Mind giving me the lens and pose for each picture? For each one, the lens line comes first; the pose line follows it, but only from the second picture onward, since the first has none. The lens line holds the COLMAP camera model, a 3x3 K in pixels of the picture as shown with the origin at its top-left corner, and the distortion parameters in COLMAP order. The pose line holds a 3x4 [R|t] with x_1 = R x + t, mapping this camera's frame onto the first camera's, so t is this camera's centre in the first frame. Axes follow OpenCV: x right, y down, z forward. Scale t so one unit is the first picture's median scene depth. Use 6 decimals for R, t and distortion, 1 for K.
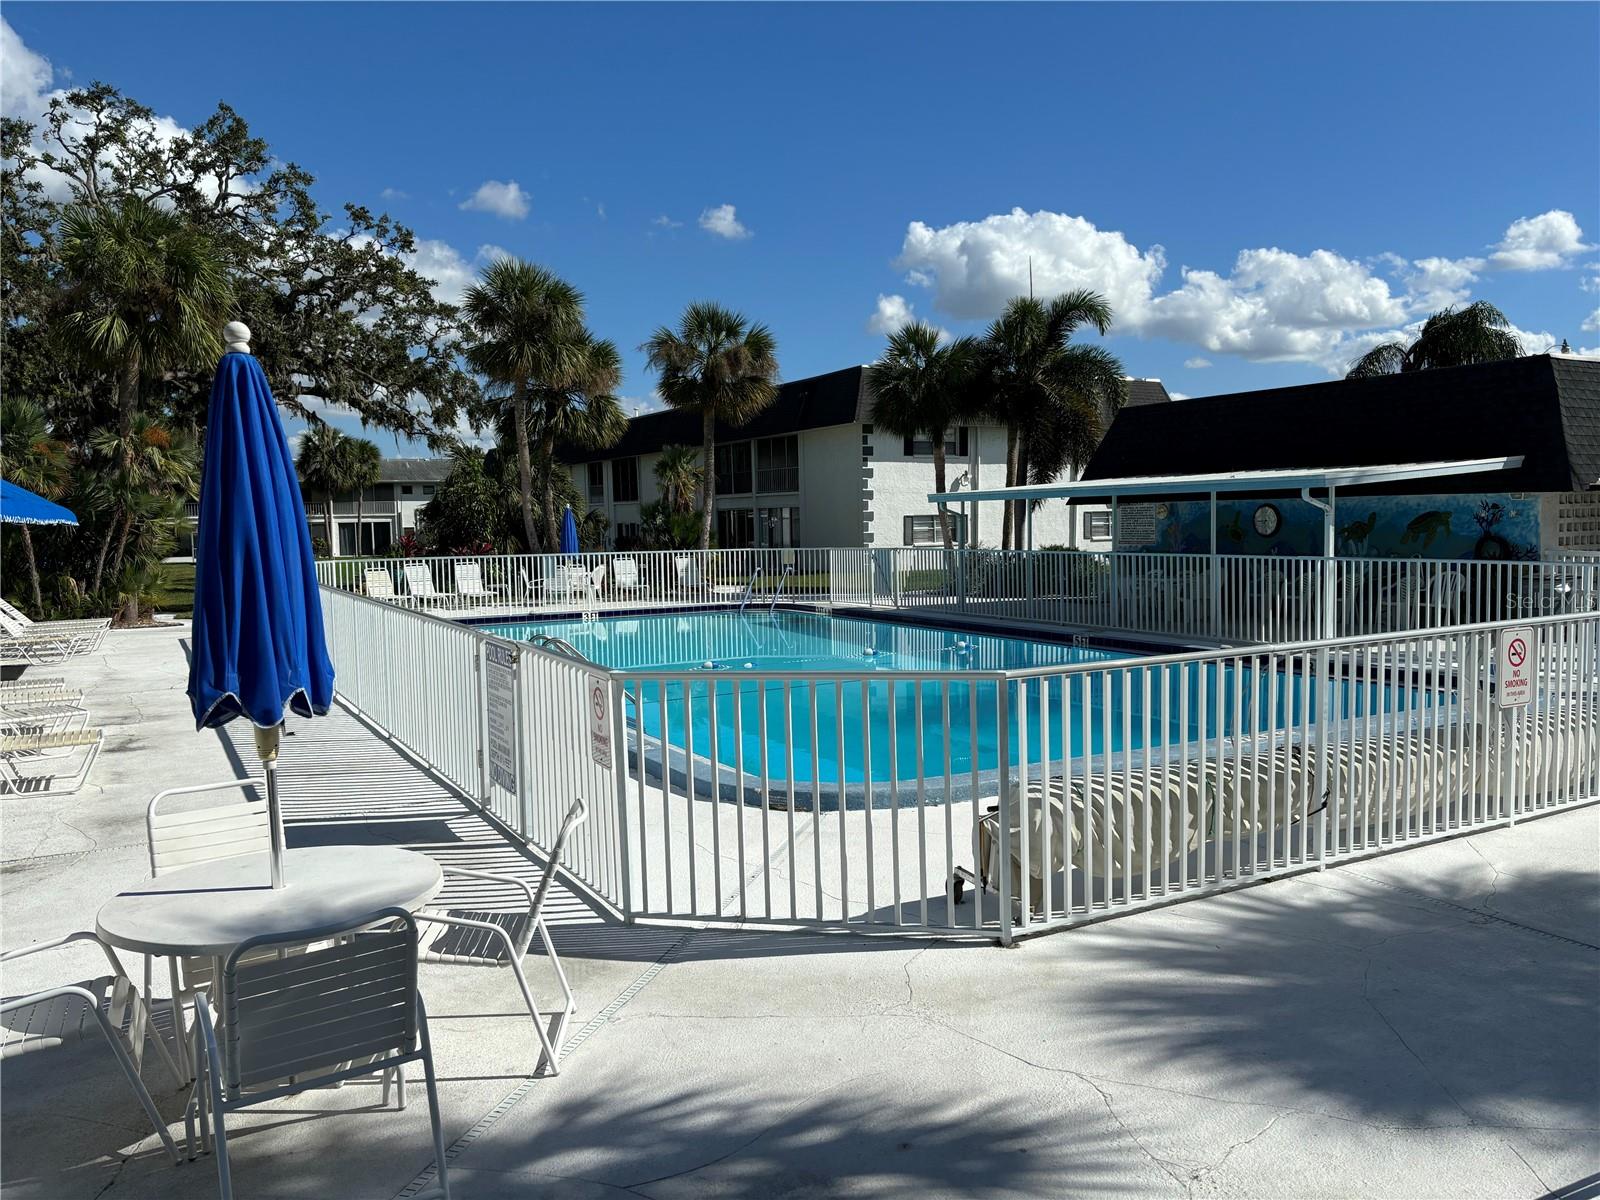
lens RADIAL K [[1198.2, 0, 807.7], [0, 1198.2, 605.2], [0, 0, 1]] dist [0.018914, 0.010530]
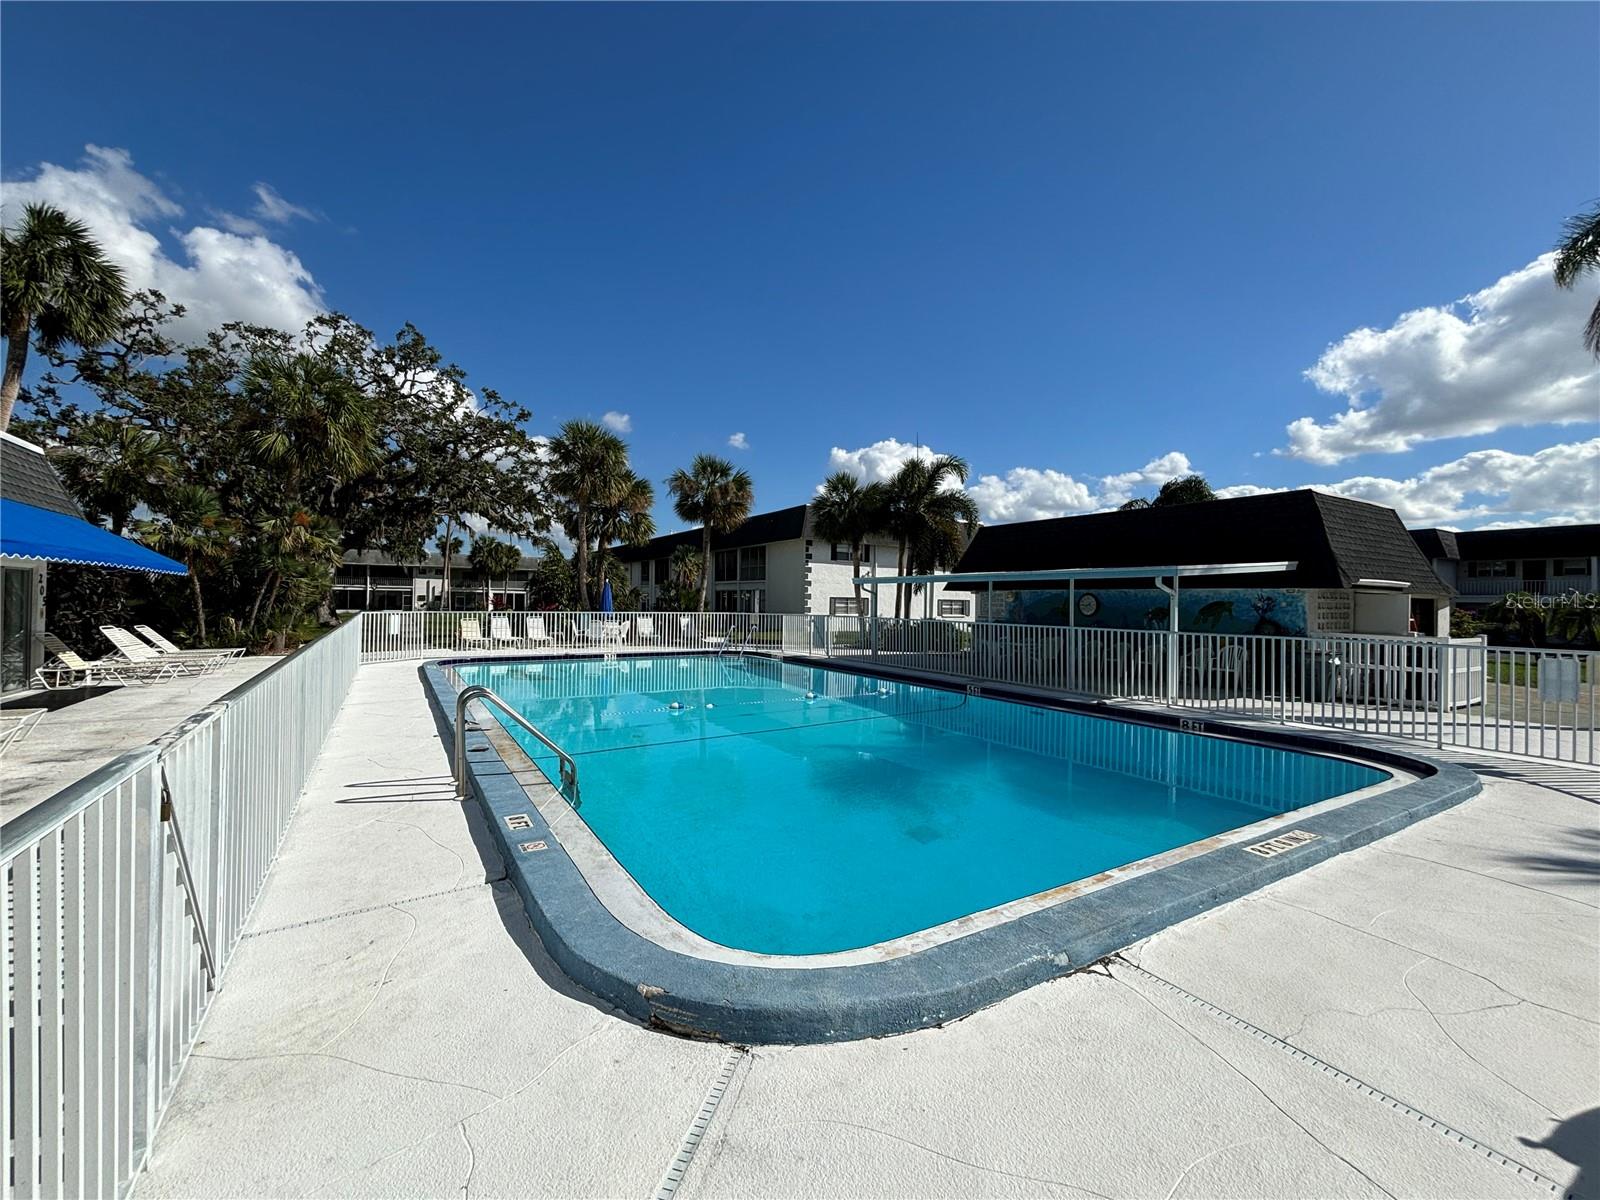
lens RADIAL K [[654.0, 0, 800.0], [0, 654.0, 600.0], [0, 0, 1]] dist [0.021963, -0.000179]
pose [[0.998537, 0.034234, 0.041849, 0.005804], [-0.030967, 0.996599, -0.076367, -0.005179], [-0.044321, 0.074959, 0.996201, 0.212165]]
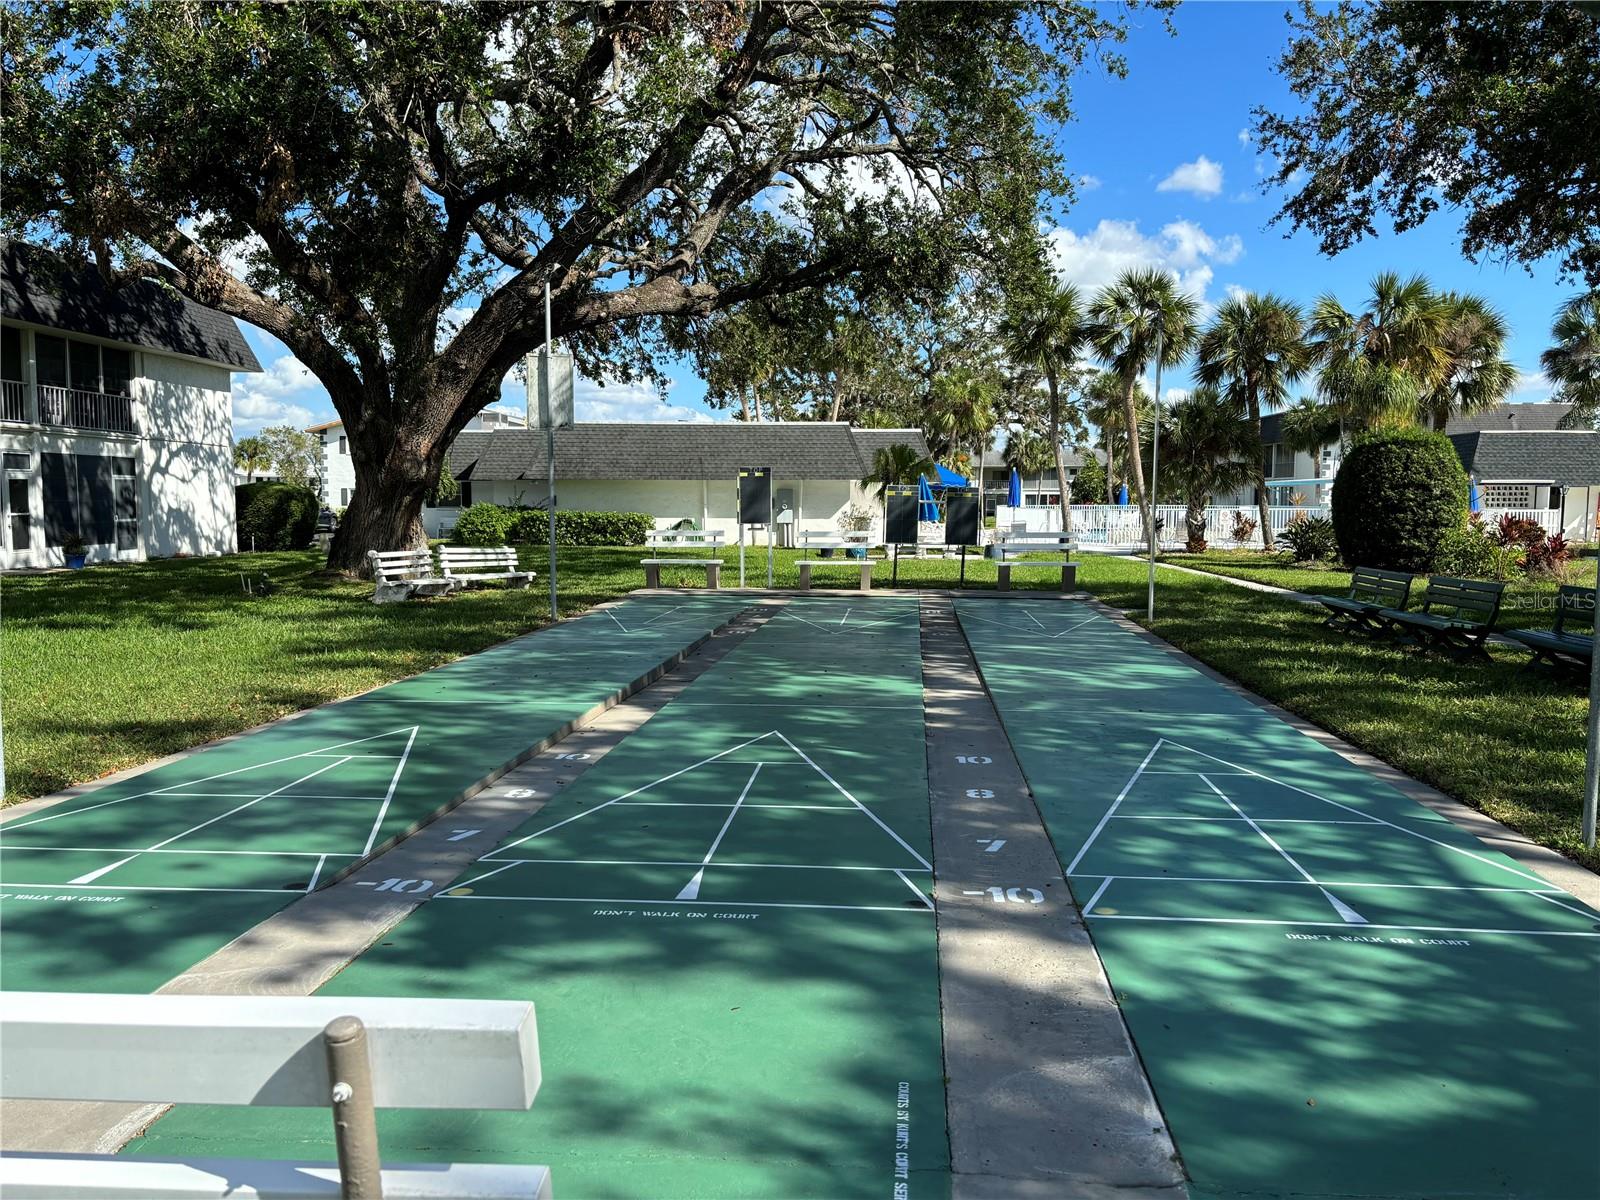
lens RADIAL K [[1198.2, 0, 807.7], [0, 1198.2, 605.2], [0, 0, 1]] dist [0.018914, 0.010530]
pose [[0.851334, 0.065625, -0.520504, 0.523786], [-0.055573, 0.997844, 0.034913, 0.102643], [0.521673, -0.000797, 0.853145, -1.320804]]
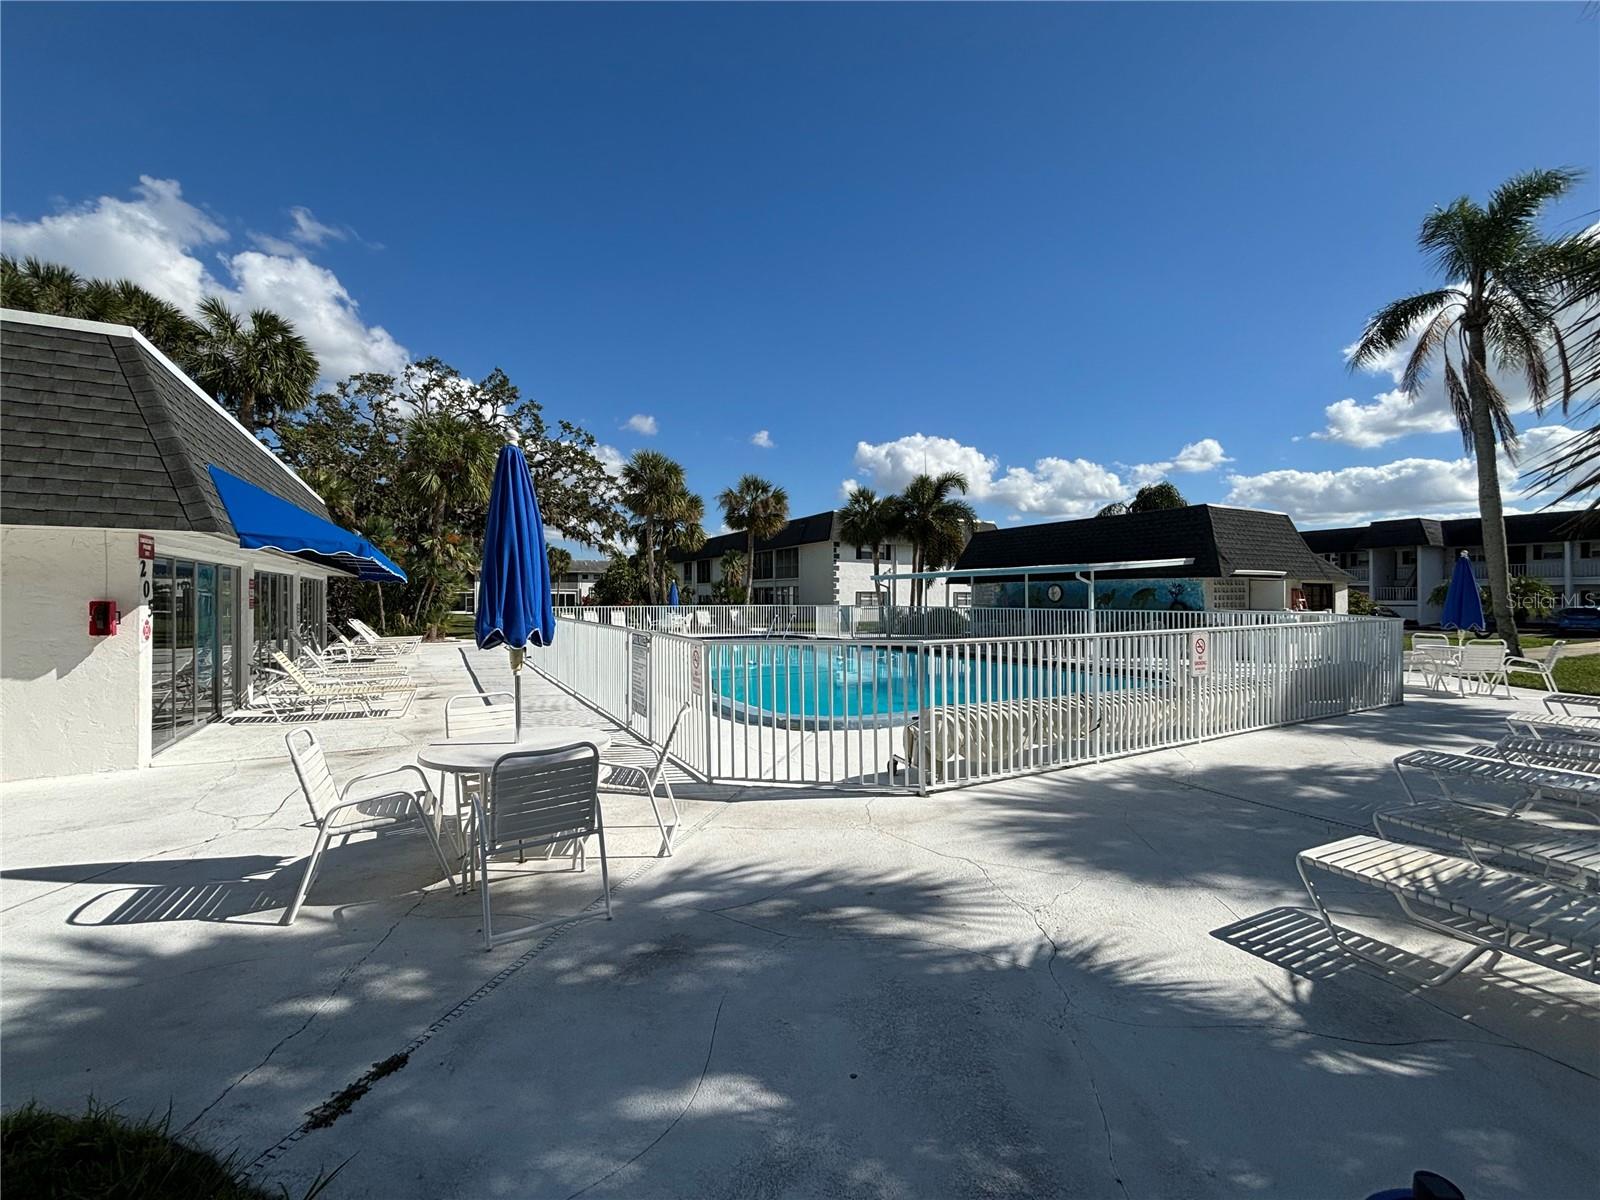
lens RADIAL K [[654.0, 0, 800.0], [0, 654.0, 600.0], [0, 0, 1]] dist [0.021963, -0.000179]
pose [[0.999861, 0.016496, -0.002388, -0.004212], [-0.016622, 0.997451, -0.069397, 0.014367], [0.001237, 0.069427, 0.997586, 0.002628]]
